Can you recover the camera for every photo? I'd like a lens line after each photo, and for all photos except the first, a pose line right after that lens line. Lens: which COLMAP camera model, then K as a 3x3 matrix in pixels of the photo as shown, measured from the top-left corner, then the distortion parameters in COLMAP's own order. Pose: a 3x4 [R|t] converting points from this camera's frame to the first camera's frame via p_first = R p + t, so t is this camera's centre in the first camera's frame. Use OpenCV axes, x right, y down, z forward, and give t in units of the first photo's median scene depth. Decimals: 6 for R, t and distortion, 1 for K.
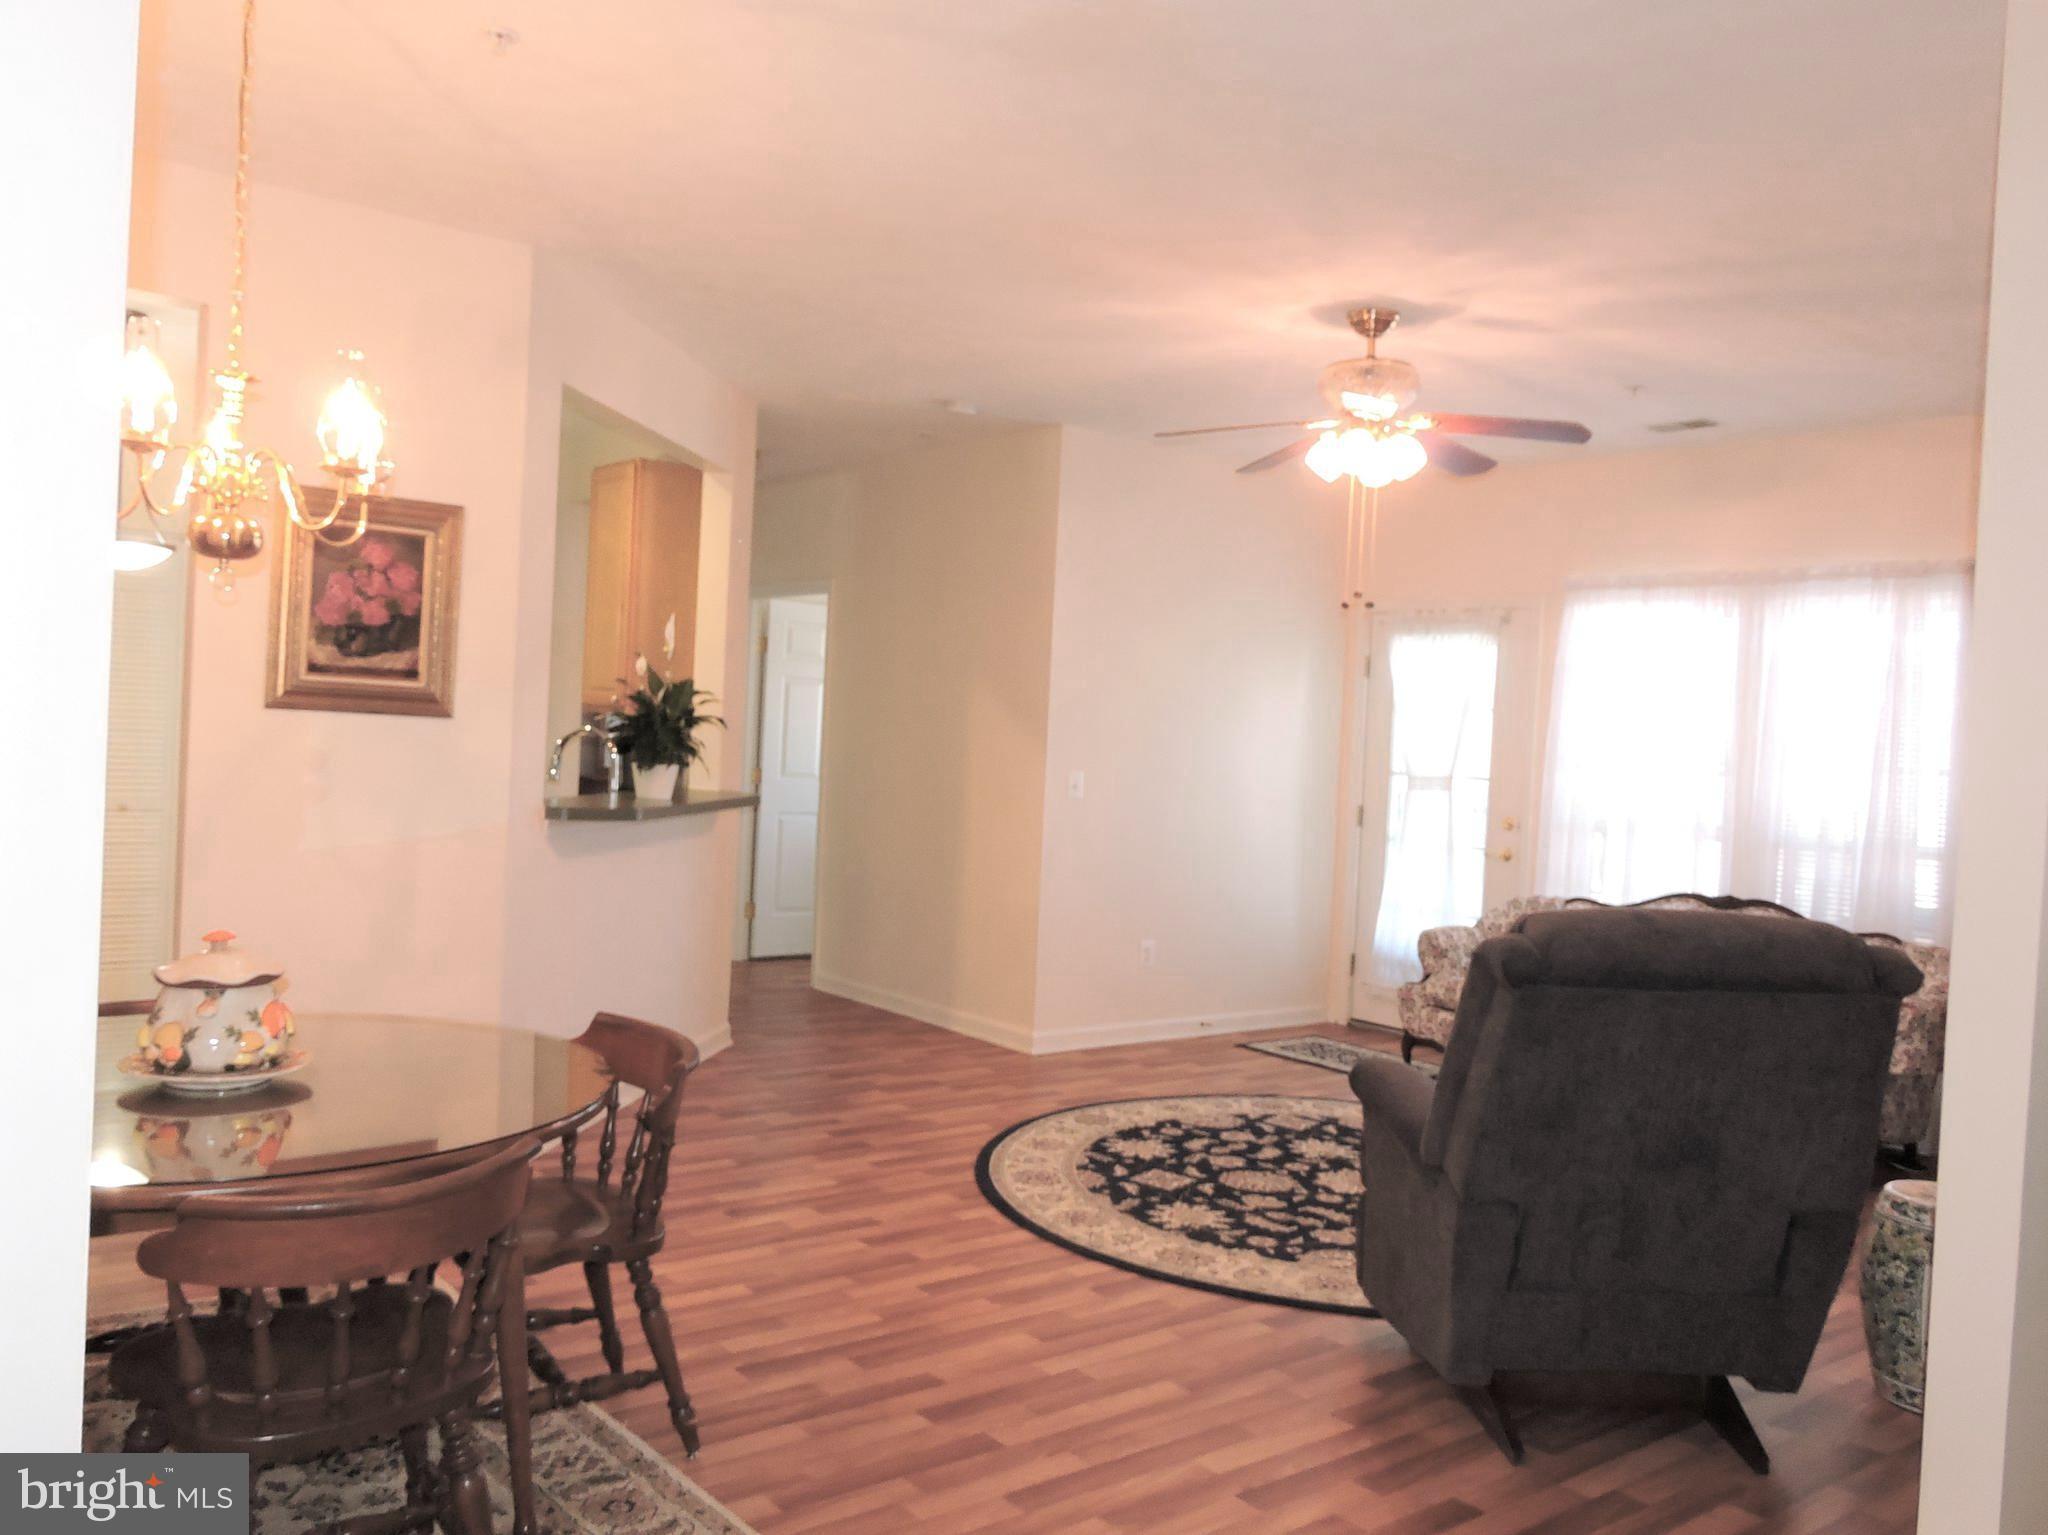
lens RADIAL K [[1636.8, 0, 1028.0], [0, 1636.8, 768.0], [0, 0, 1]] dist [0.042310, 0.007010]
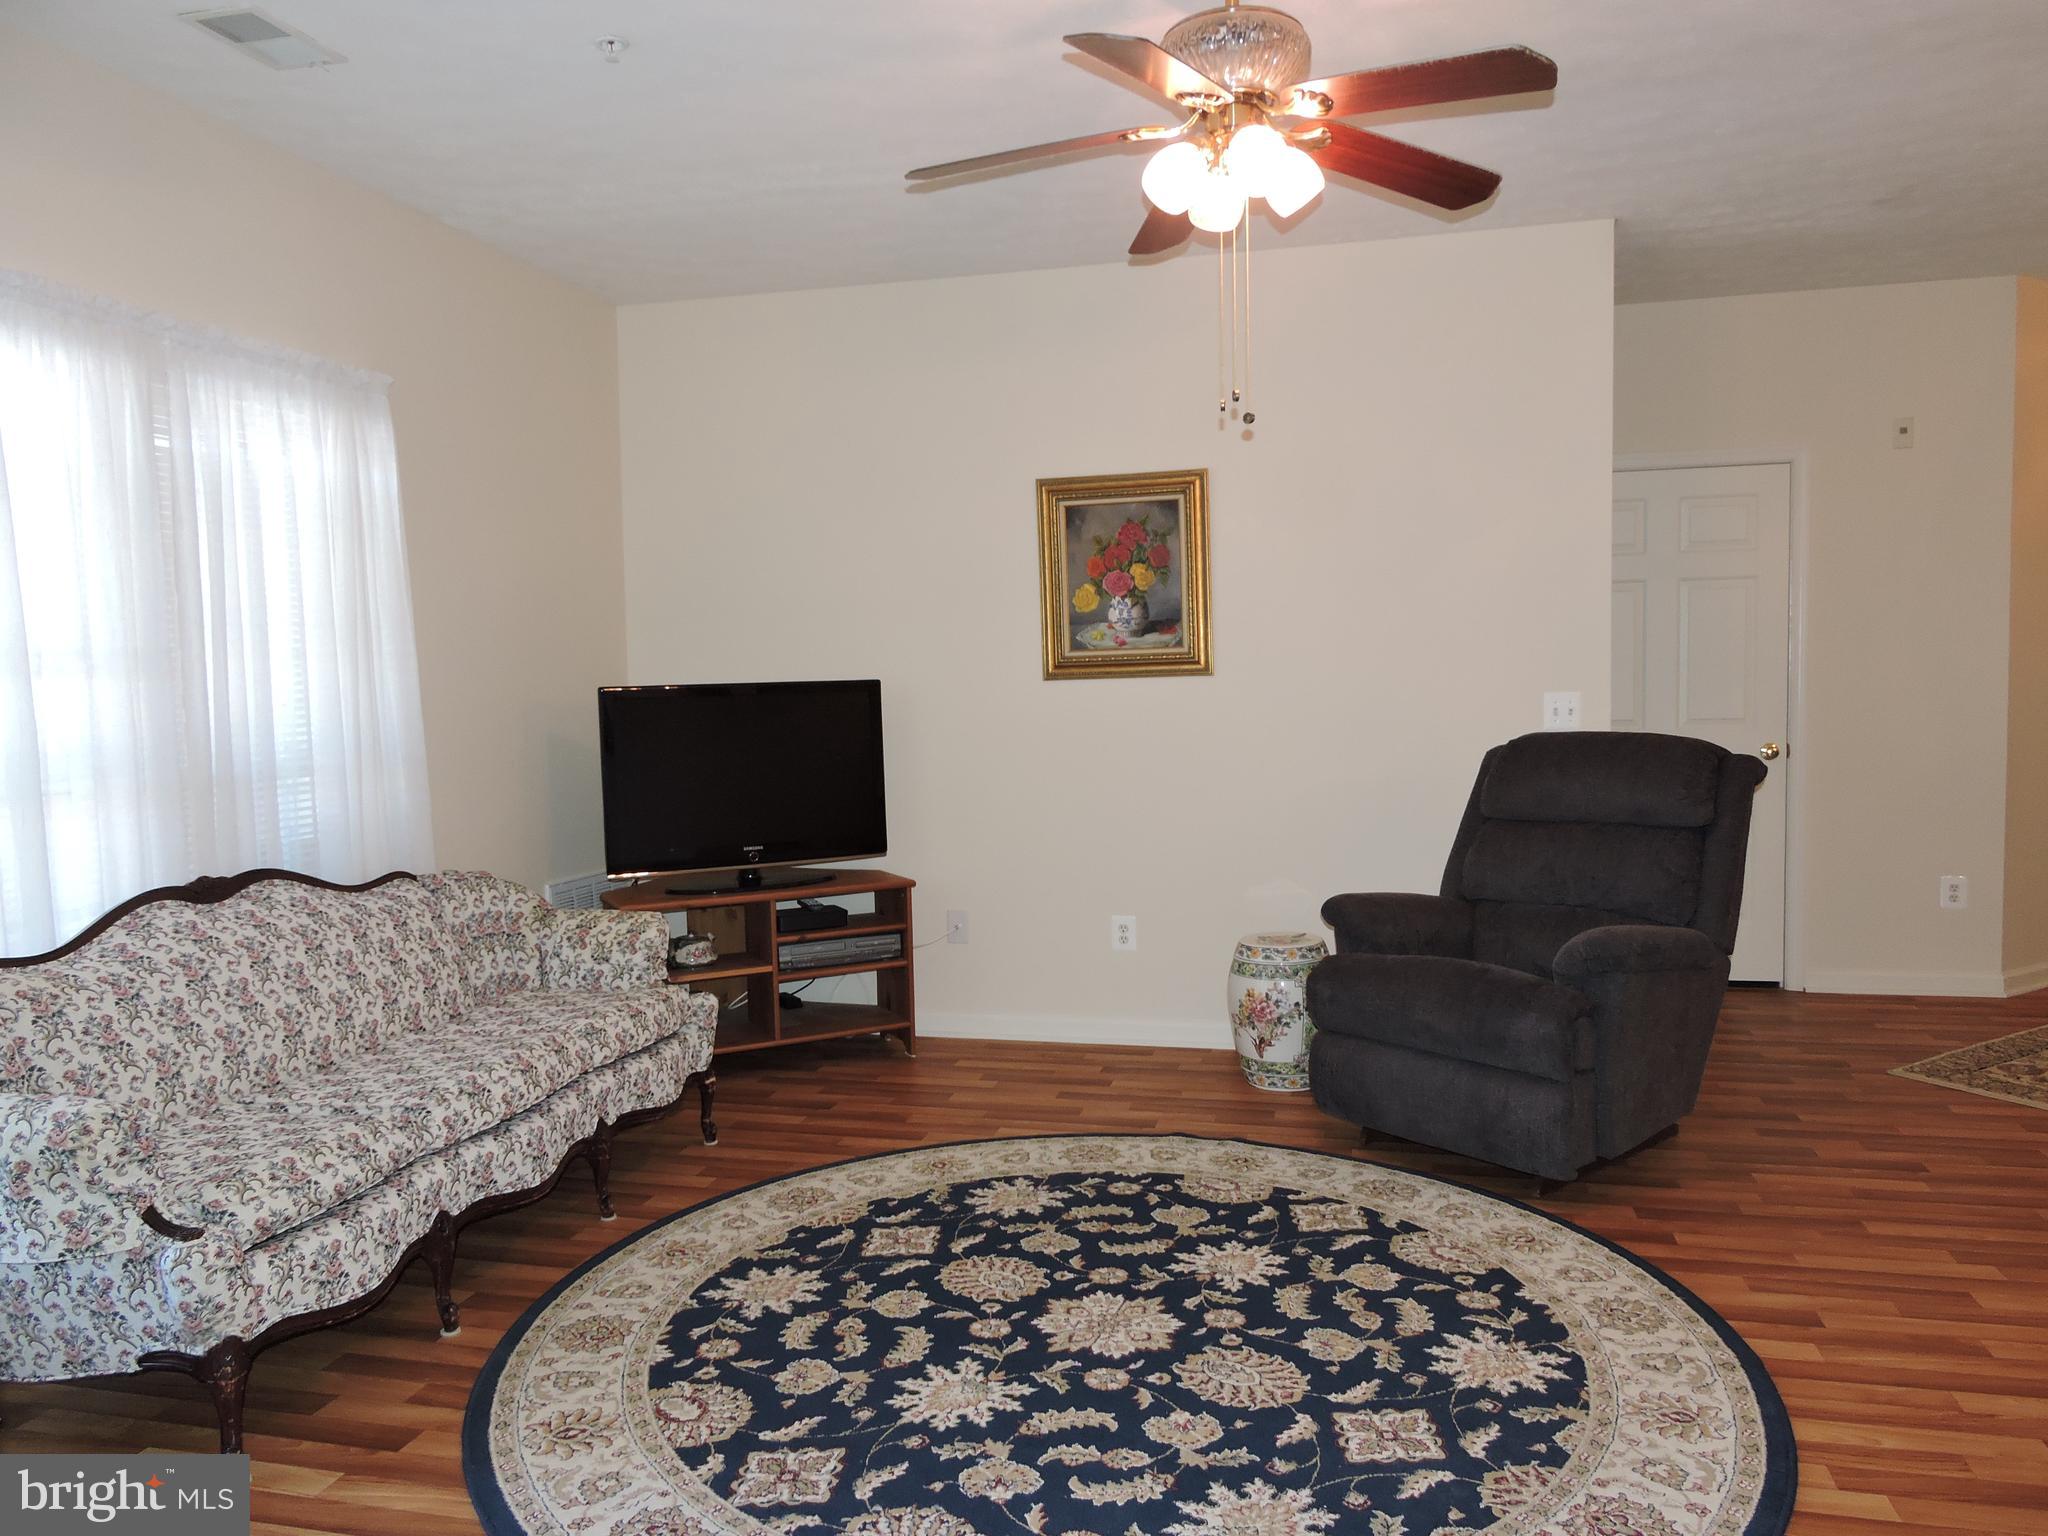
lens RADIAL K [[1463.3, 0, 1029.6], [0, 1463.3, 759.3], [0, 0, 1]] dist [-0.005327, 0.004426]
pose [[-0.609807, -0.082859, 0.788207, -0.221362], [0.007774, 0.993847, 0.110492, -0.027710], [-0.792512, 0.073506, -0.605410, 1.456746]]
